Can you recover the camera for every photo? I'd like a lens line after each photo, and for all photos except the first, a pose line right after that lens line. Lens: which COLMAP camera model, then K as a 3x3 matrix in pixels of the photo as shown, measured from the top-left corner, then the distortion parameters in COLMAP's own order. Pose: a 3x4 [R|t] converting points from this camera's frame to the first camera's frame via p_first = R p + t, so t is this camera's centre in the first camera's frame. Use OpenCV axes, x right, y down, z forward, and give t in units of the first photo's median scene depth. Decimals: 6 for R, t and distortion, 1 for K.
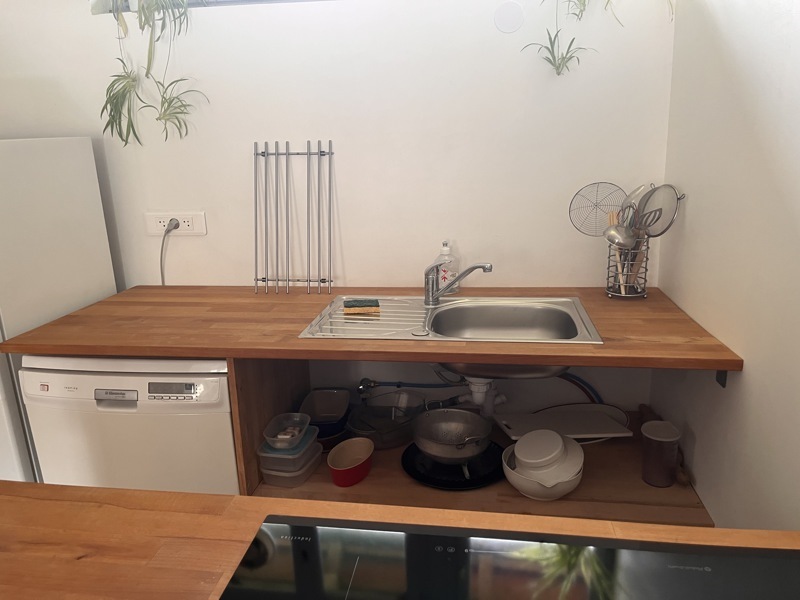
lens RADIAL K [[604.0, 0, 400.2], [0, 604.0, 301.5], [0, 0, 1]] dist [0.017528, 0.001426]
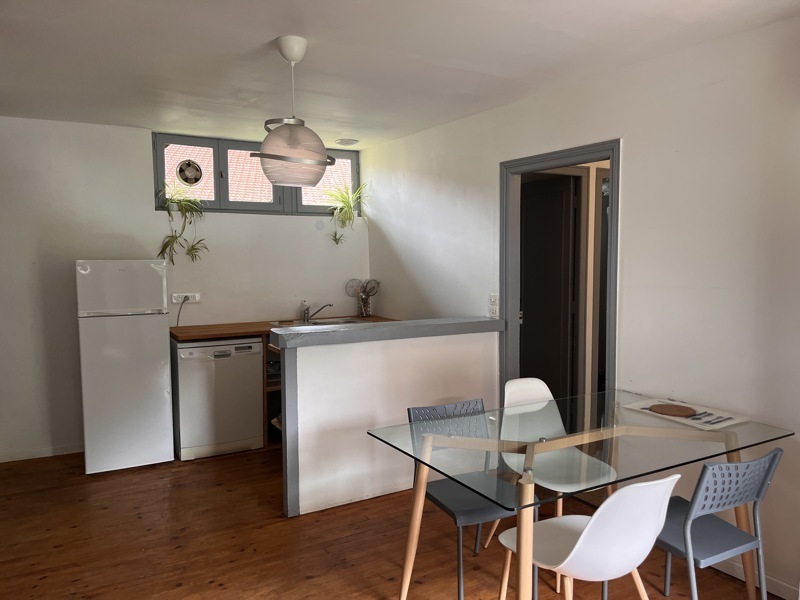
lens RADIAL K [[604.0, 0, 400.3], [0, 604.0, 300.5], [0, 0, 1]] dist [0.017528, 0.001426]
pose [[0.799746, -0.020496, 0.599989, -1.297502], [0.139240, 0.978497, -0.152173, 0.400312], [-0.583968, 0.205242, 0.785402, -1.480291]]
